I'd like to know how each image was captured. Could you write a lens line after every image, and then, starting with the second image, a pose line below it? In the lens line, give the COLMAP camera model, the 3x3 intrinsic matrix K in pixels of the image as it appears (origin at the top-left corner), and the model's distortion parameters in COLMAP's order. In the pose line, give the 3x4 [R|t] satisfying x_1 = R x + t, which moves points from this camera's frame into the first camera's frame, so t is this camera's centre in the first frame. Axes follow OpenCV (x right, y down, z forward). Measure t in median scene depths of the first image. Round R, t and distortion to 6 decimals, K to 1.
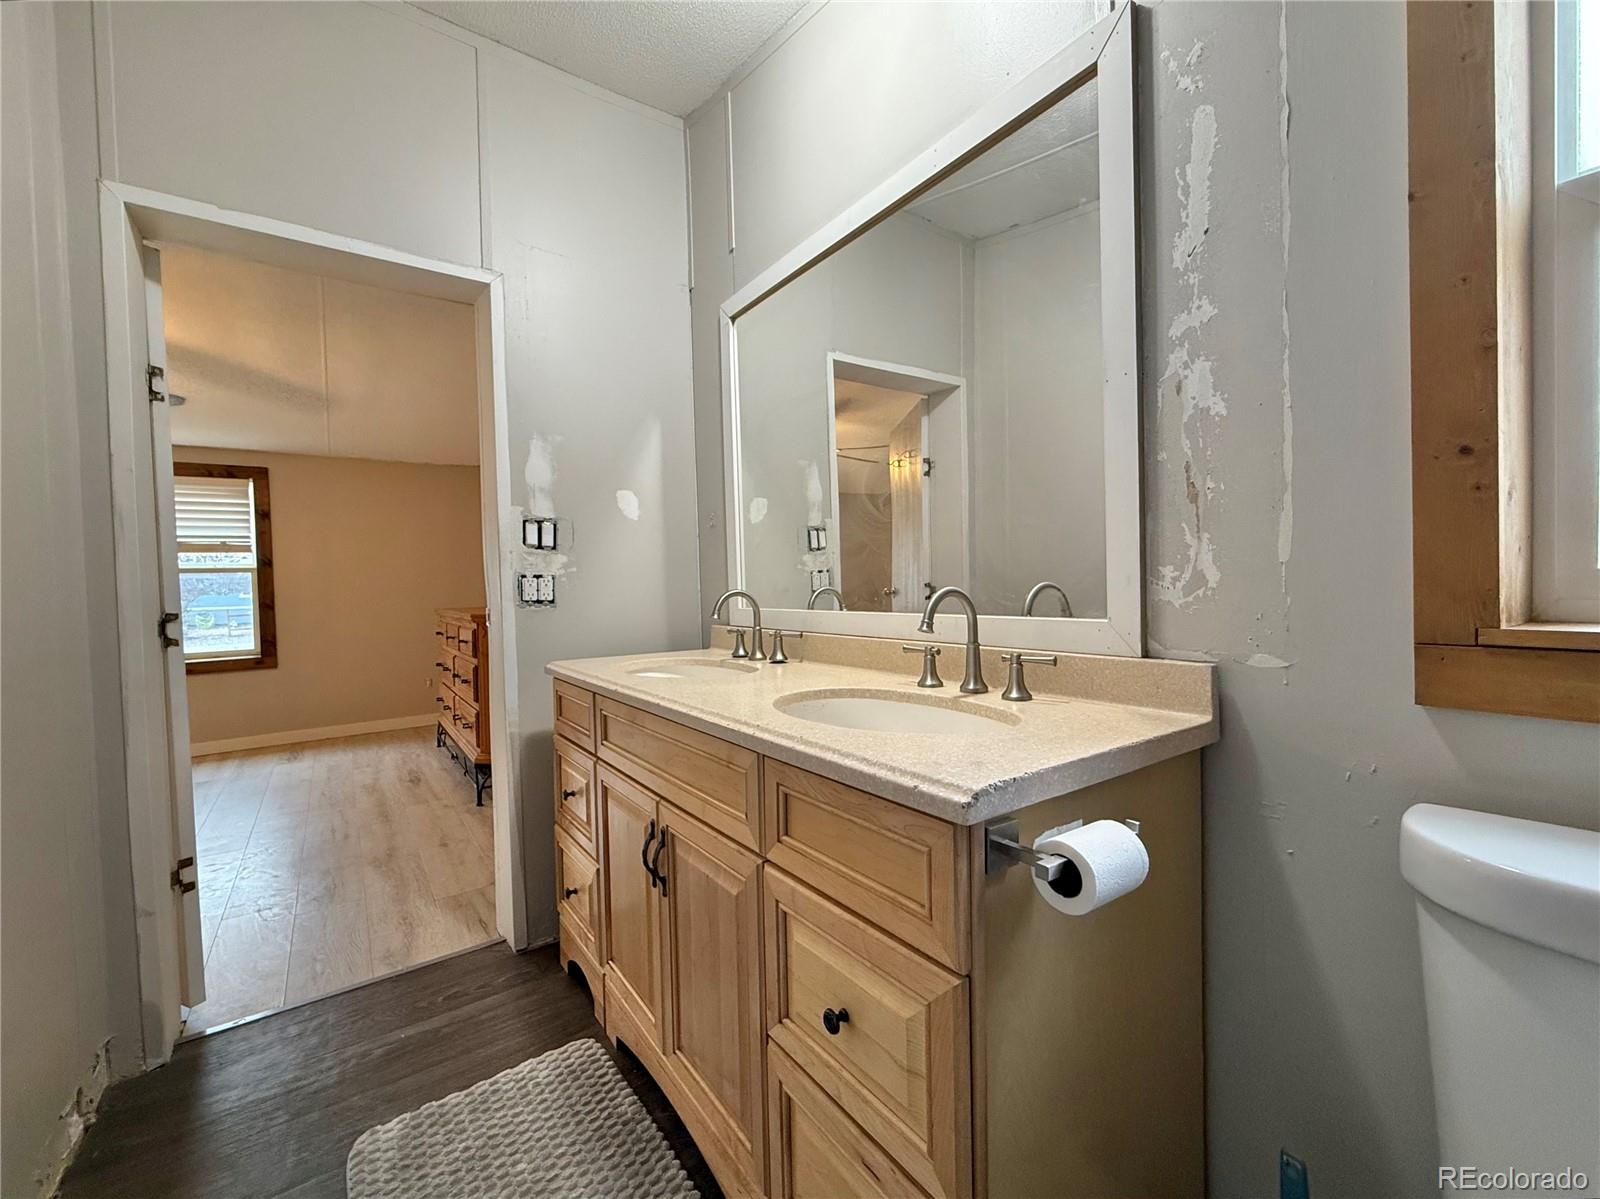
lens RADIAL K [[637.8, 0, 794.7], [0, 637.8, 594.1], [0, 0, 1]] dist [0.001613, -0.000162]
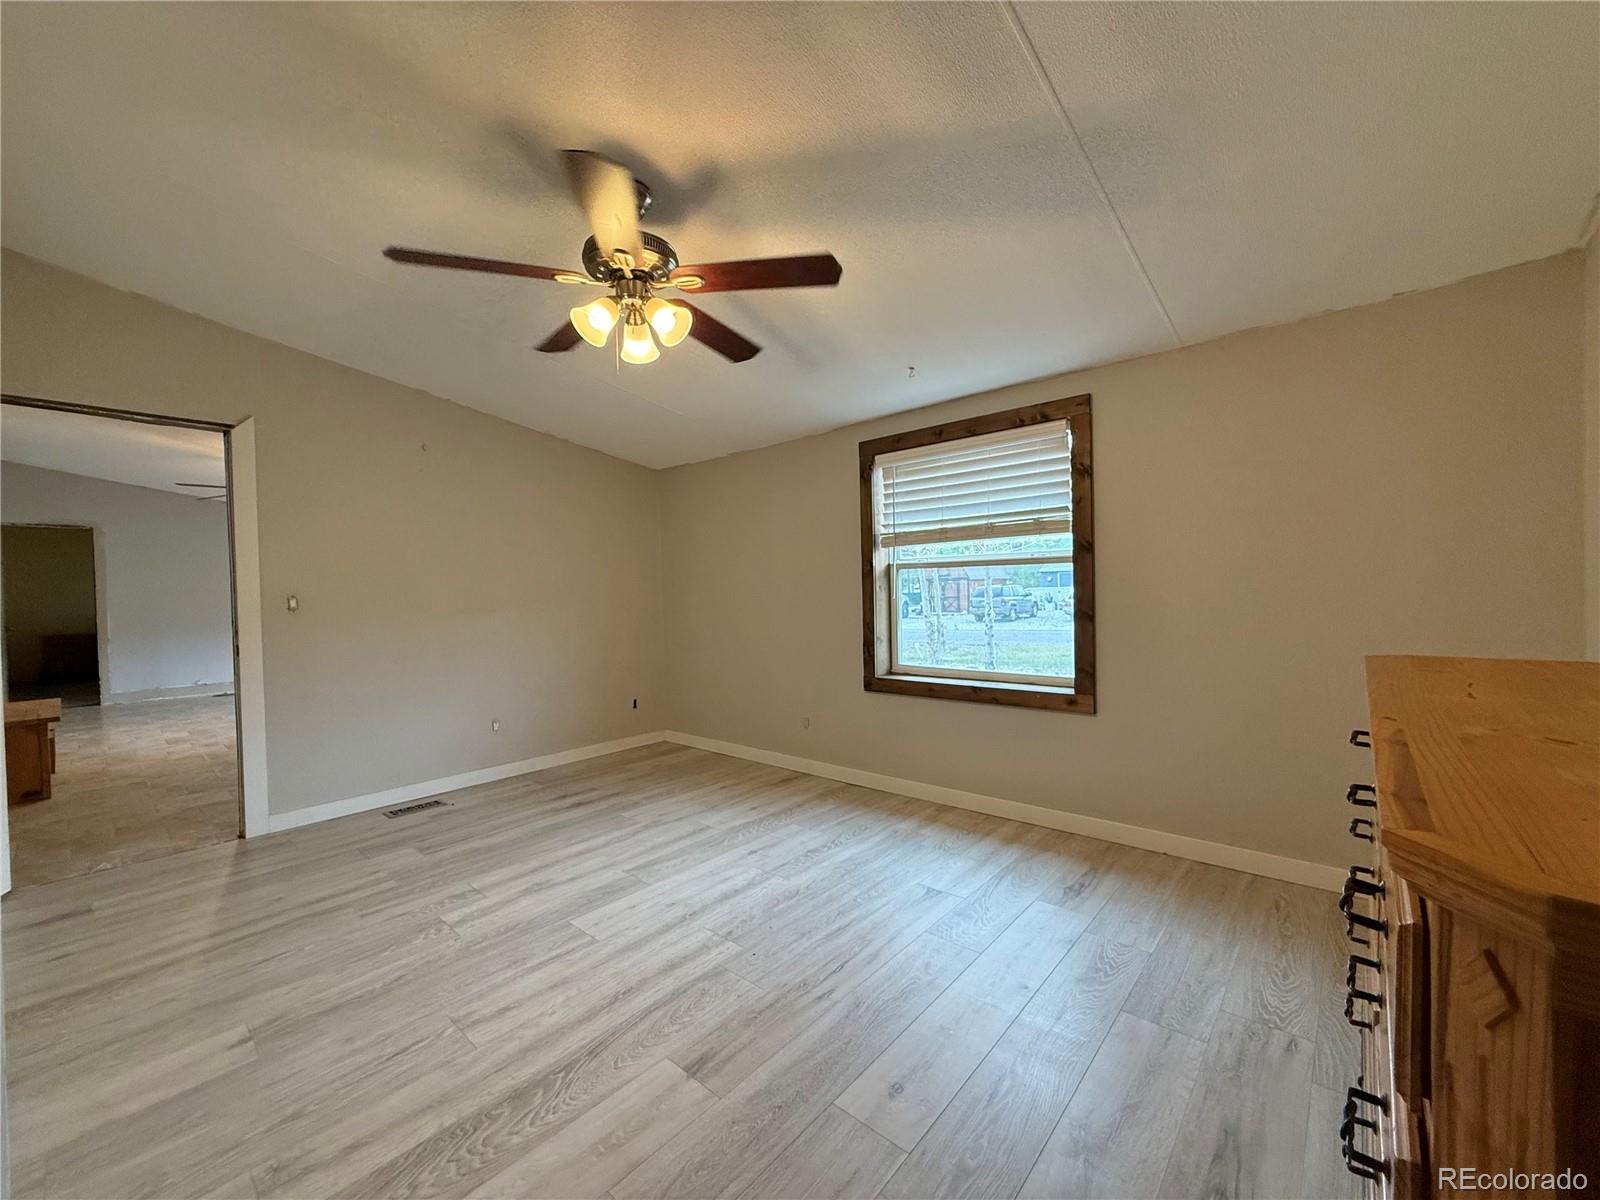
lens RADIAL K [[637.8, 0, 799.7], [0, 637.8, 598.3], [0, 0, 1]] dist [0.001613, -0.000162]
pose [[0.205934, 0.035351, -0.977927, -0.268108], [-0.003951, 0.999369, 0.035294, -0.019107], [0.978558, -0.003405, 0.205944, 0.594408]]
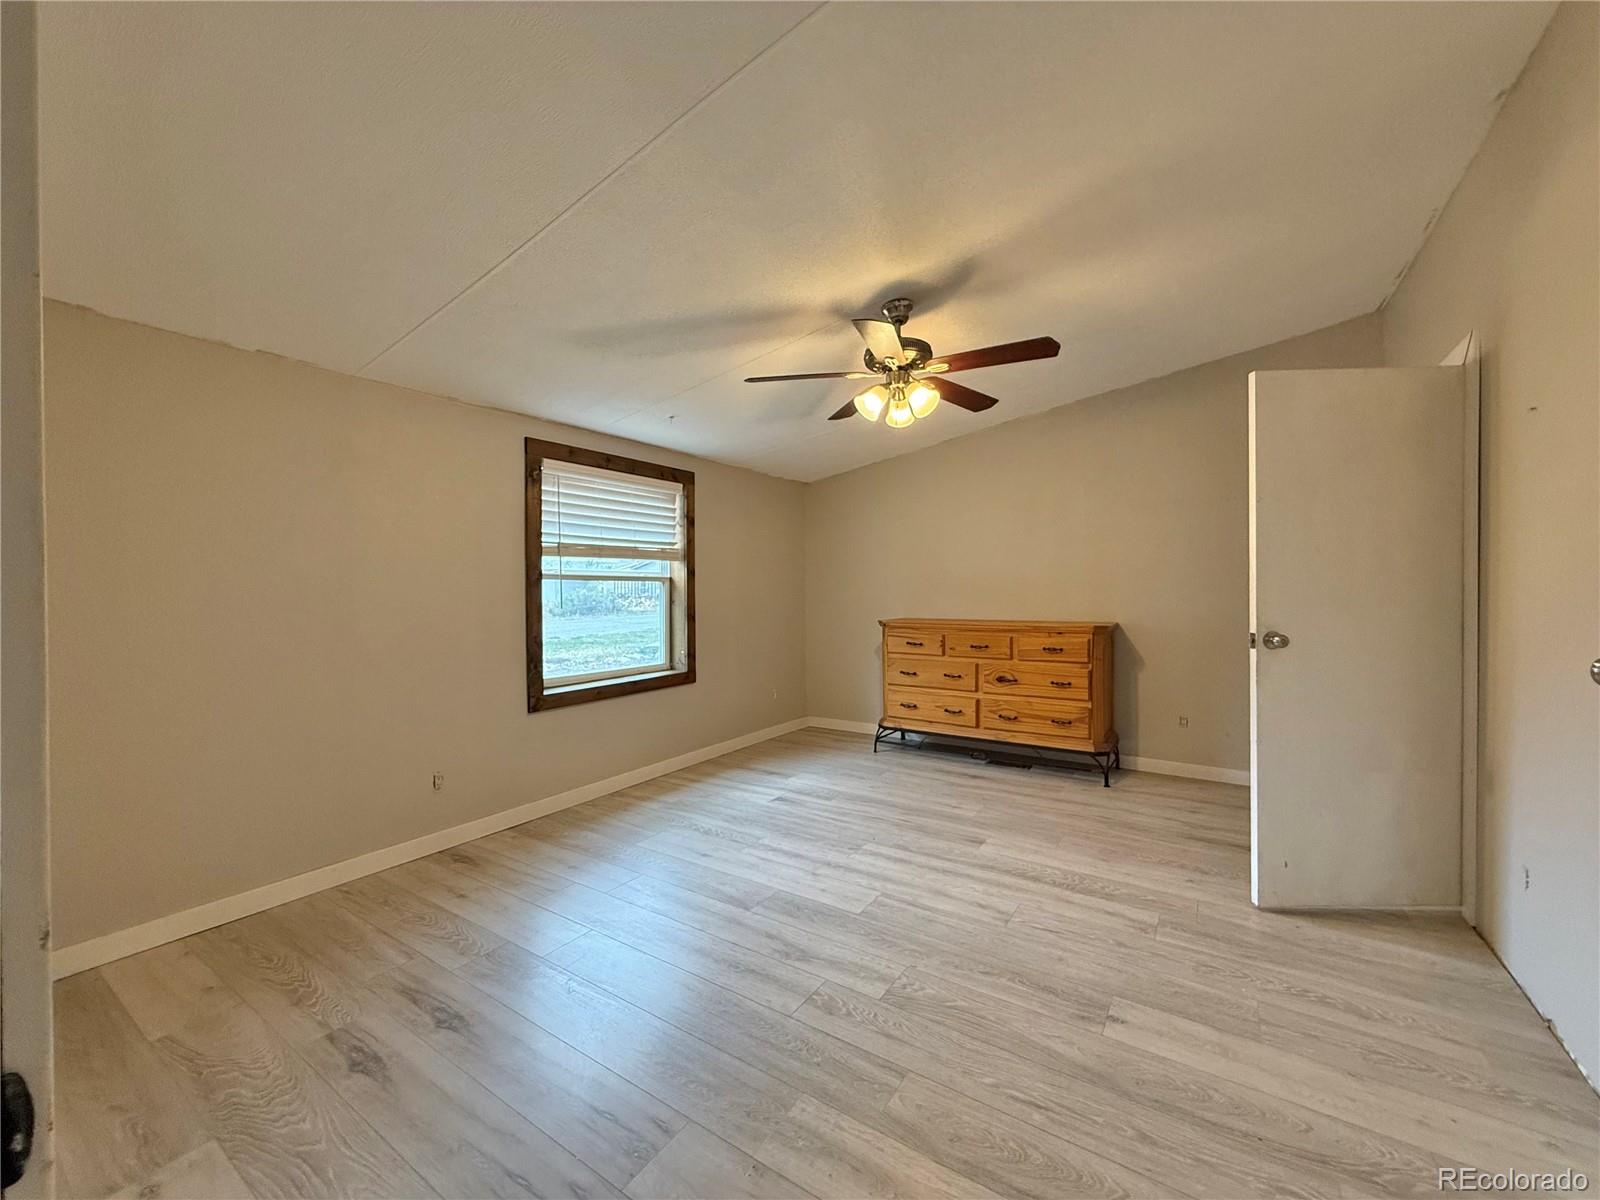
lens RADIAL K [[637.8, 0, 796.3], [0, 637.8, 593.4], [0, 0, 1]] dist [0.001613, -0.000162]
pose [[0.942103, 0.019314, 0.334768, -1.000314], [-0.011062, 0.999587, -0.026541, 0.006406], [-0.335142, 0.021301, 0.941927, 0.051409]]
